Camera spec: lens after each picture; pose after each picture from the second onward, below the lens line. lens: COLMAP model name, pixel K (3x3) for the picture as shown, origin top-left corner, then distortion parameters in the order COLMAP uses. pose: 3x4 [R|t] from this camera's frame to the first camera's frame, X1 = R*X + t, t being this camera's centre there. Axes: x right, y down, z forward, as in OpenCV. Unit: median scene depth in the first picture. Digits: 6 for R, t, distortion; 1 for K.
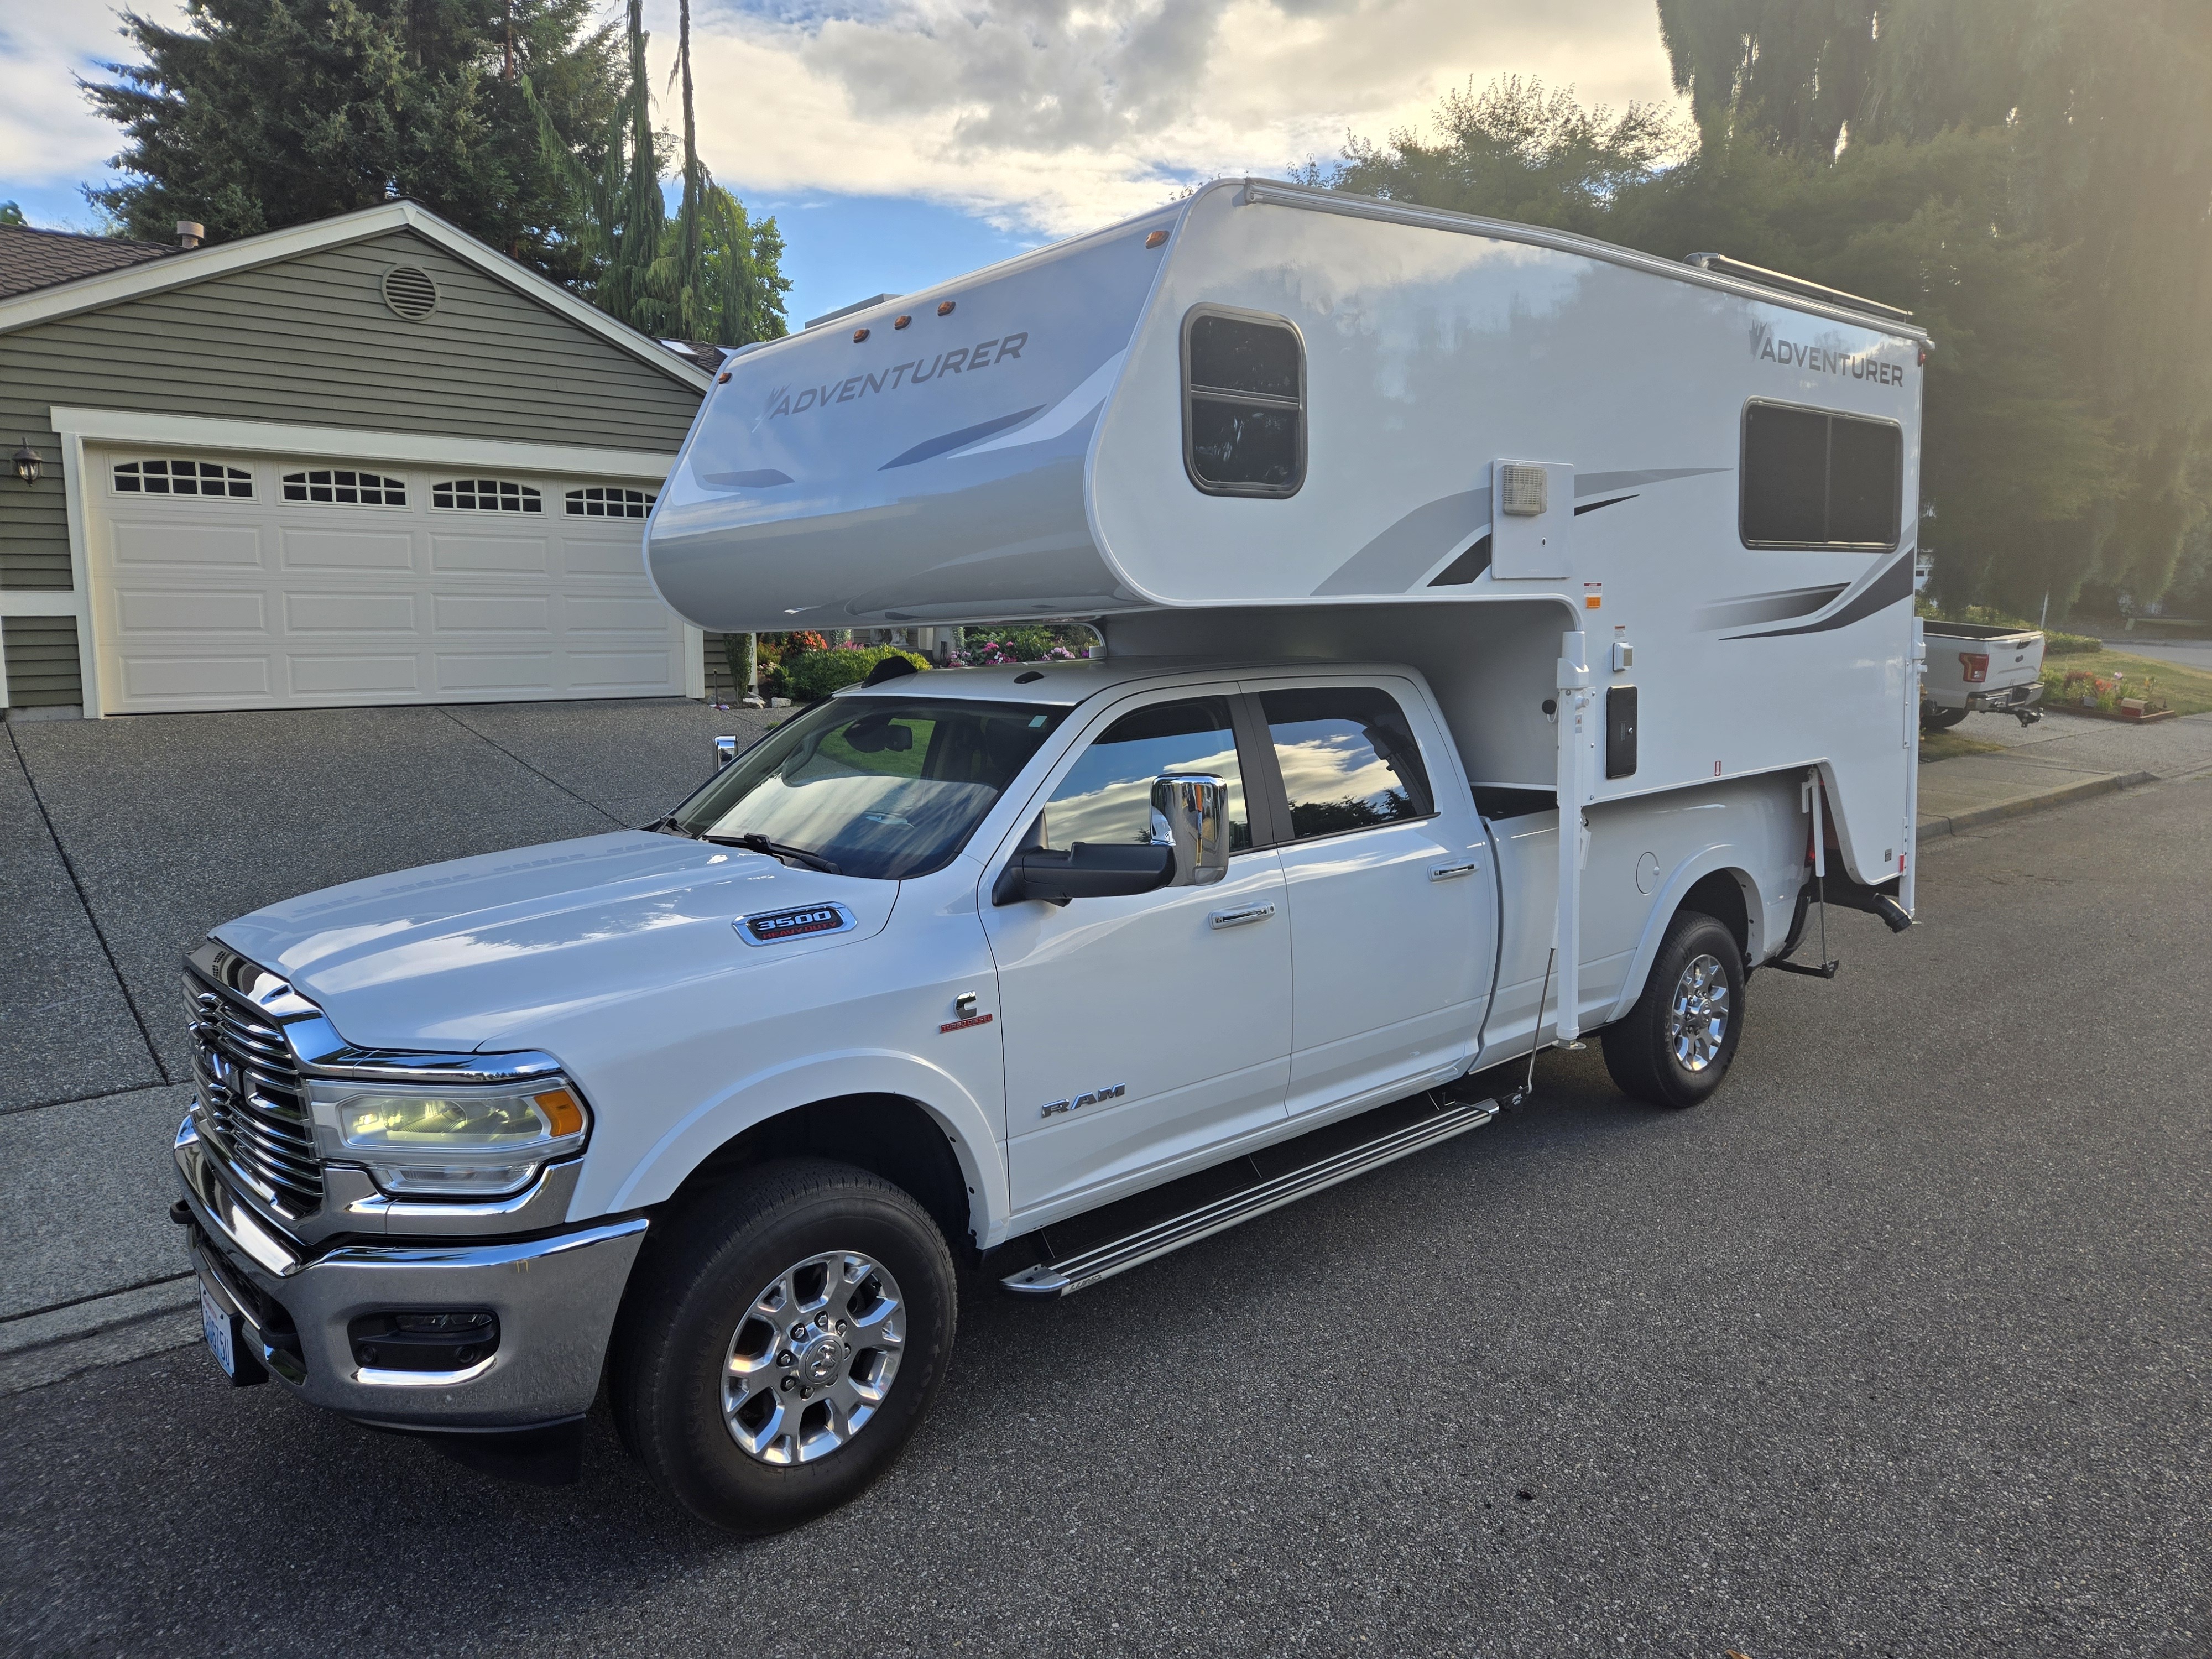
lens RADIAL K [[1455.1, 0, 1106.0], [0, 1455.1, 829.5], [0, 0, 1]] dist [0.080634, -0.080526]
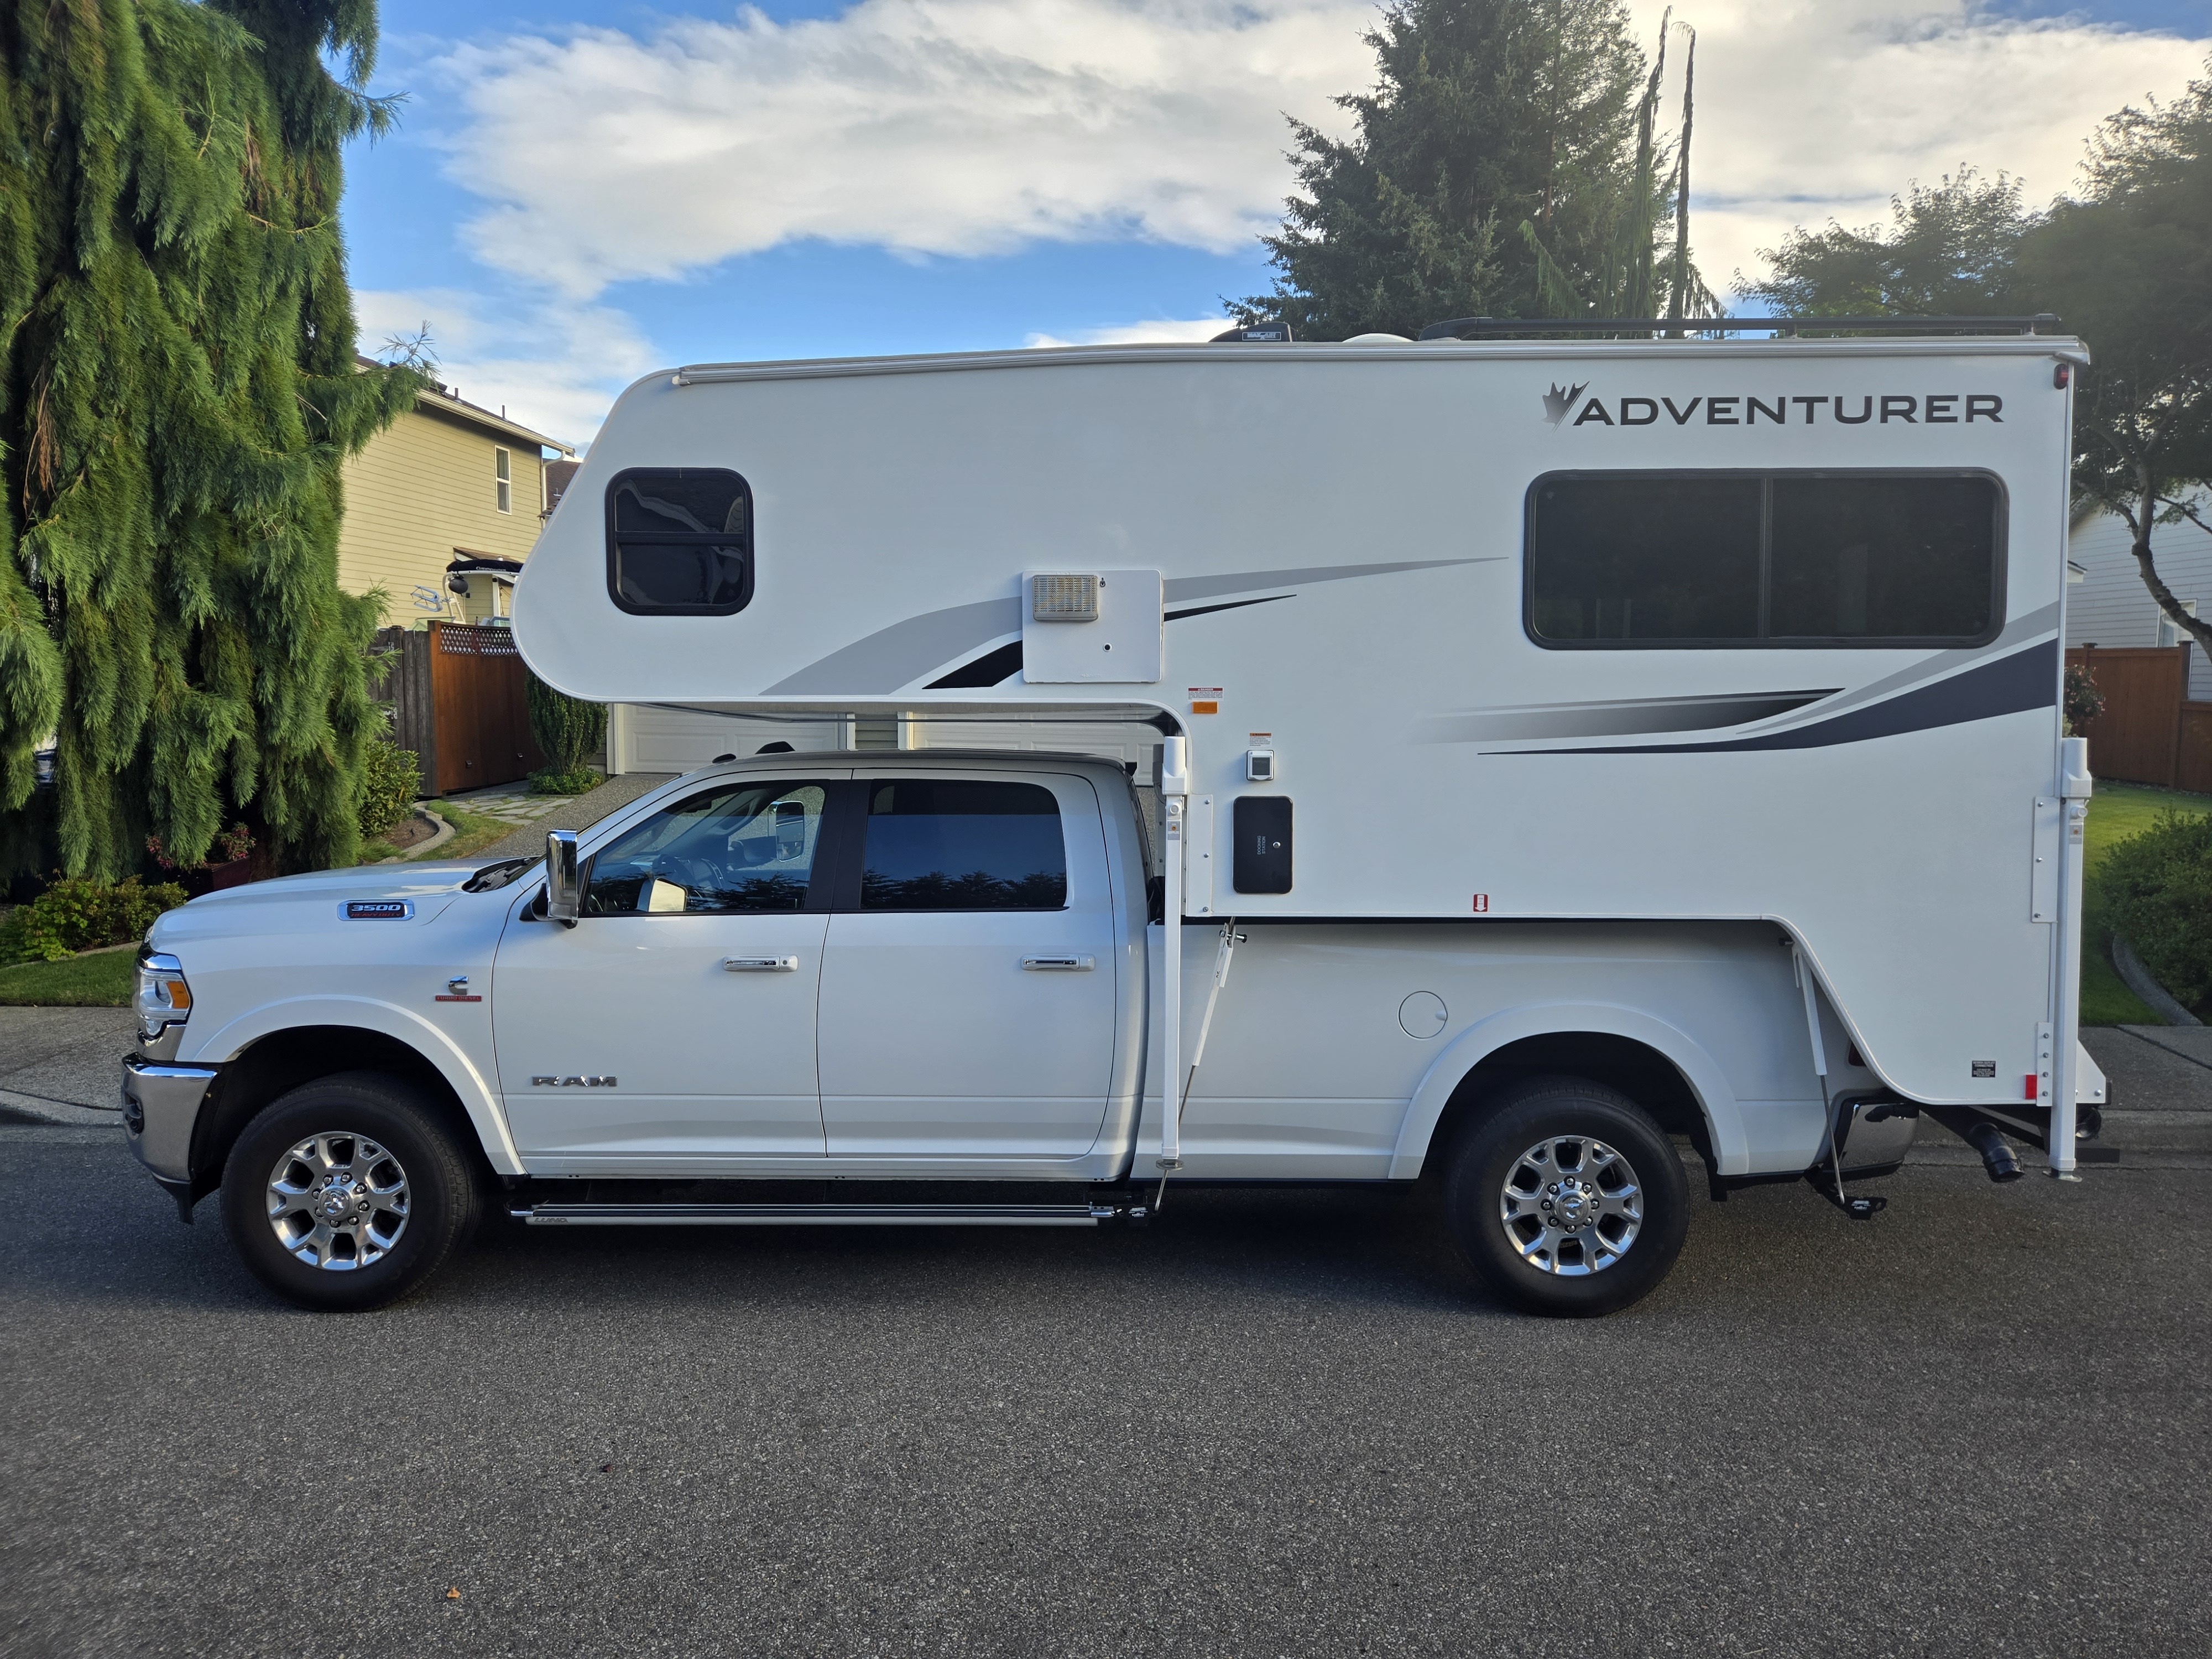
lens RADIAL K [[1487.3, 0, 1148.4], [0, 1487.3, 841.8], [0, 0, 1]] dist [0.074807, -0.062856]
pose [[0.745260, 0.069602, -0.663131, 1.026166], [-0.111142, 0.993591, -0.020621, -0.045005], [0.657445, 0.089070, 0.748219, 0.266541]]
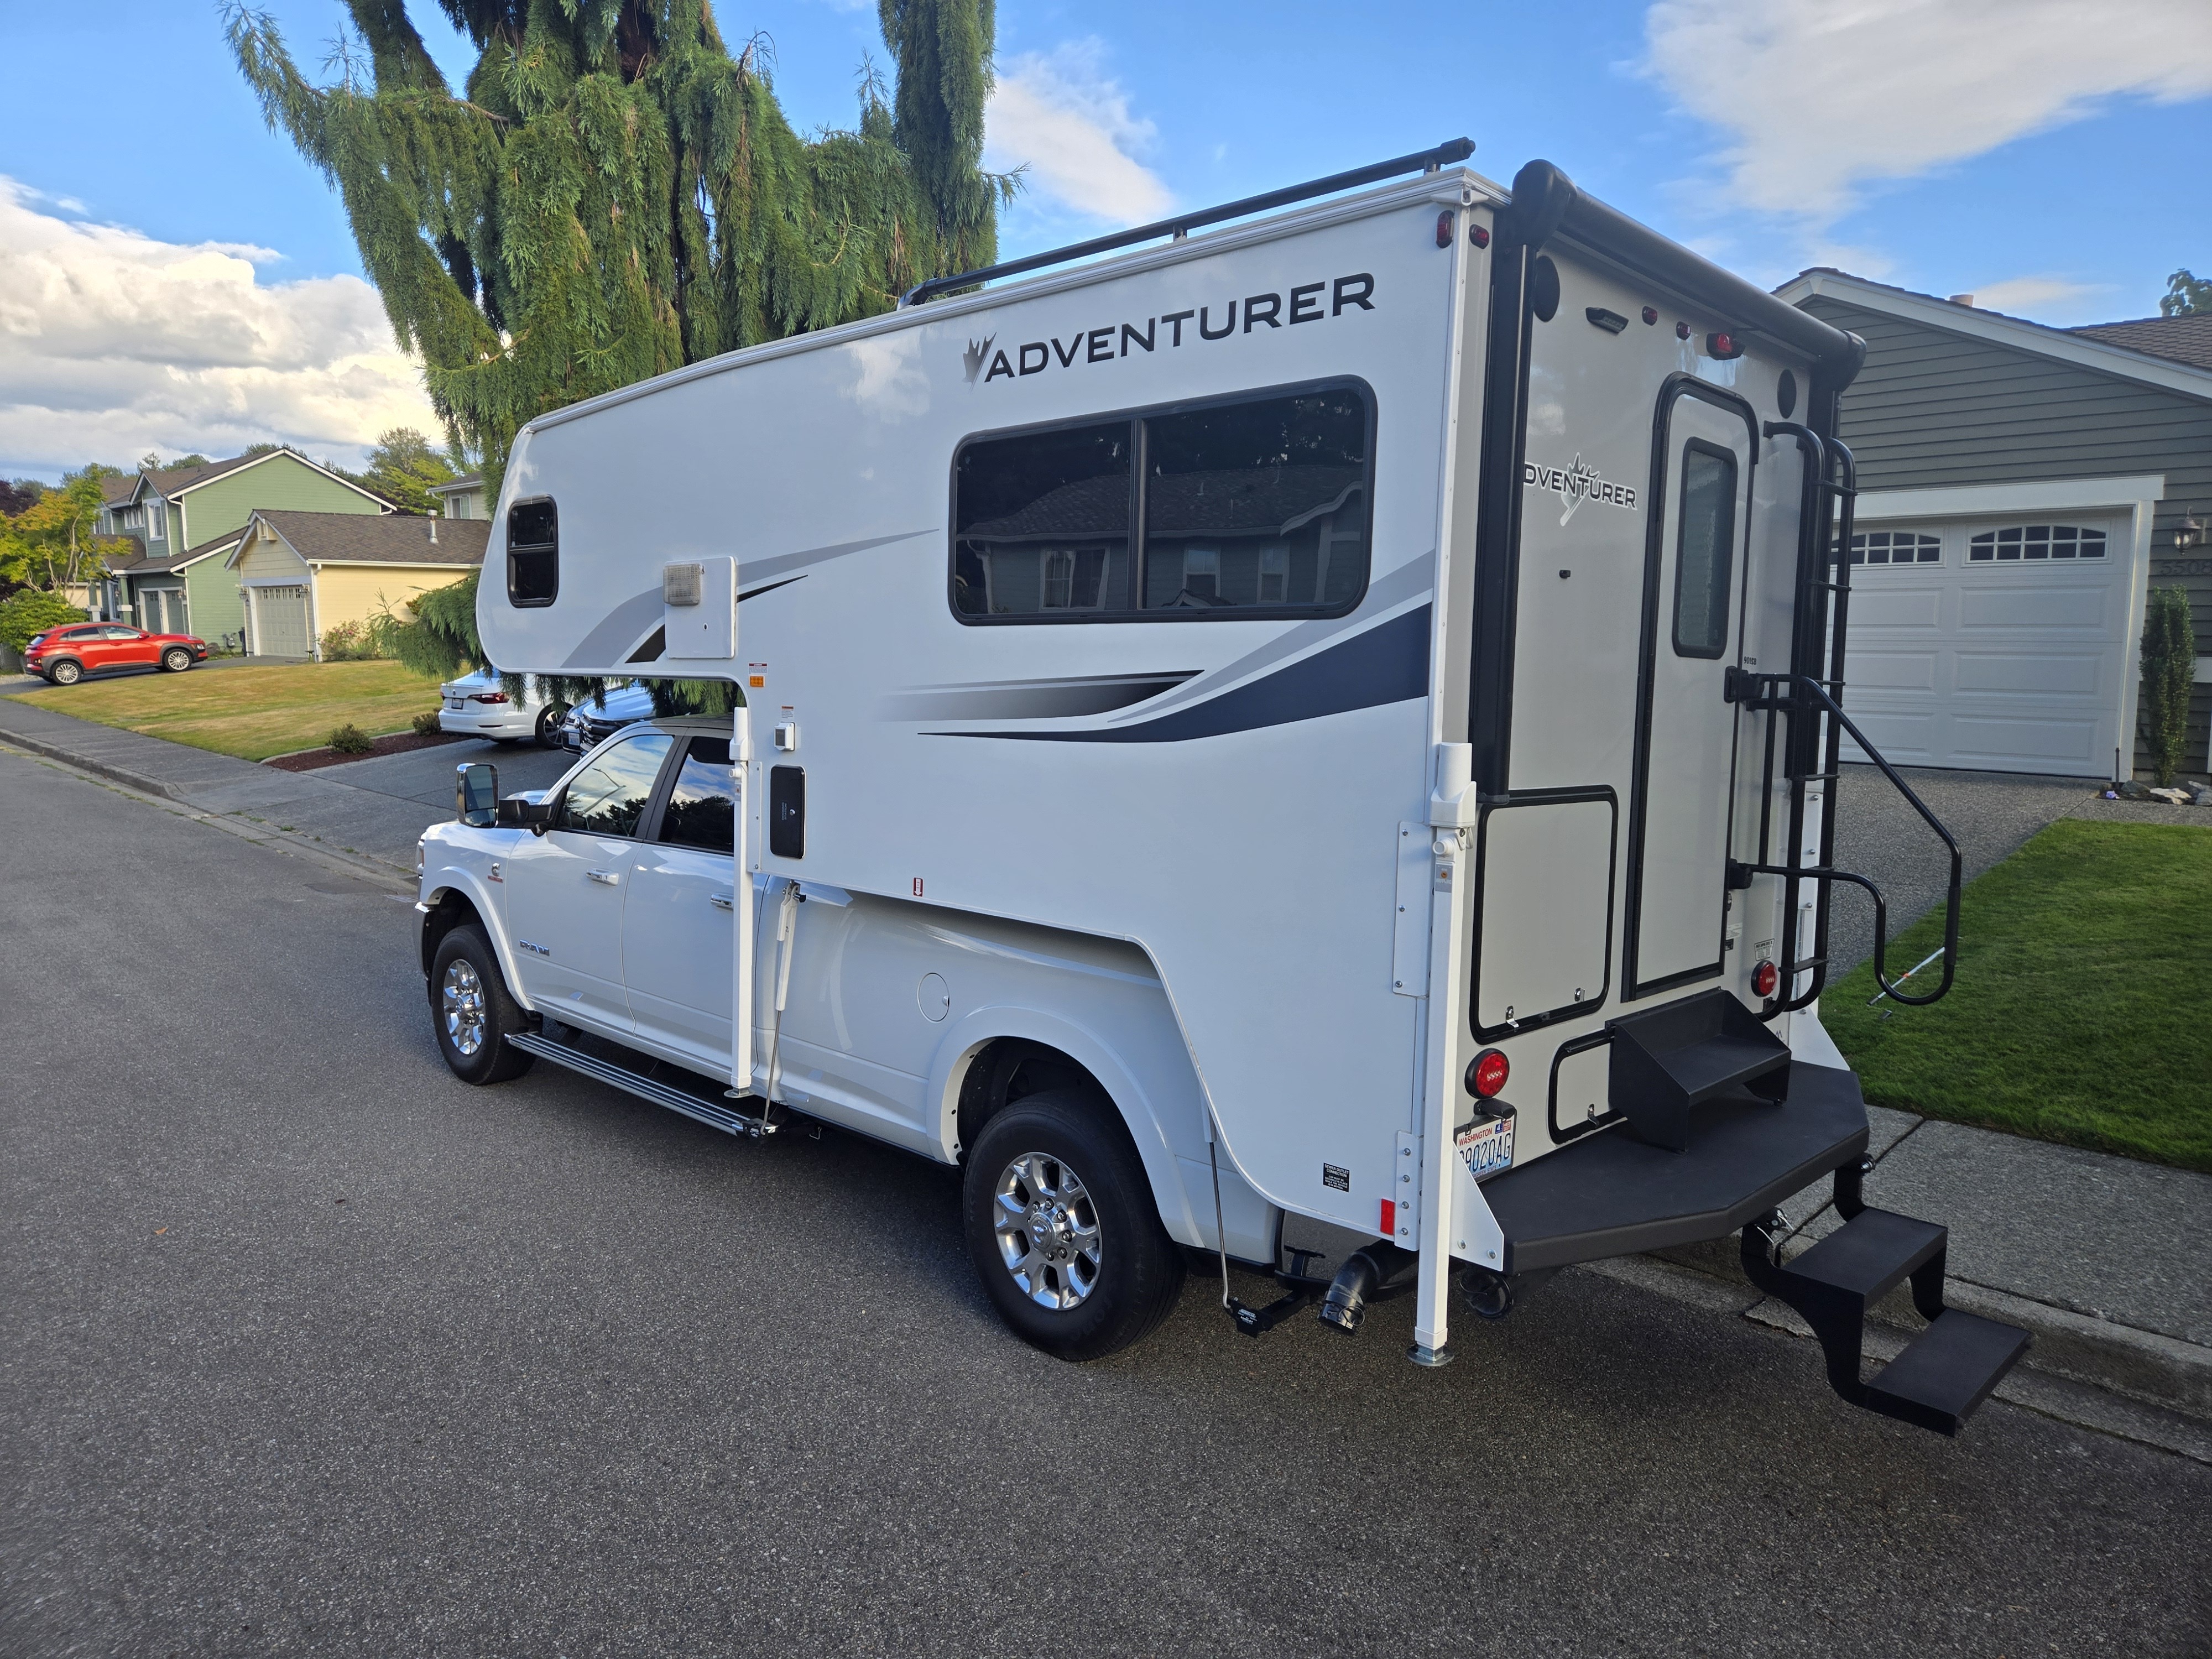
lens RADIAL K [[1505.5, 0, 1106.0], [0, 1505.5, 815.3], [0, 0, 1]] dist [0.081099, -0.074565]
pose [[0.066128, 0.114888, -0.991175, 1.533754], [-0.155723, 0.982366, 0.103477, -0.225731], [0.985585, 0.147506, 0.082852, 1.249001]]
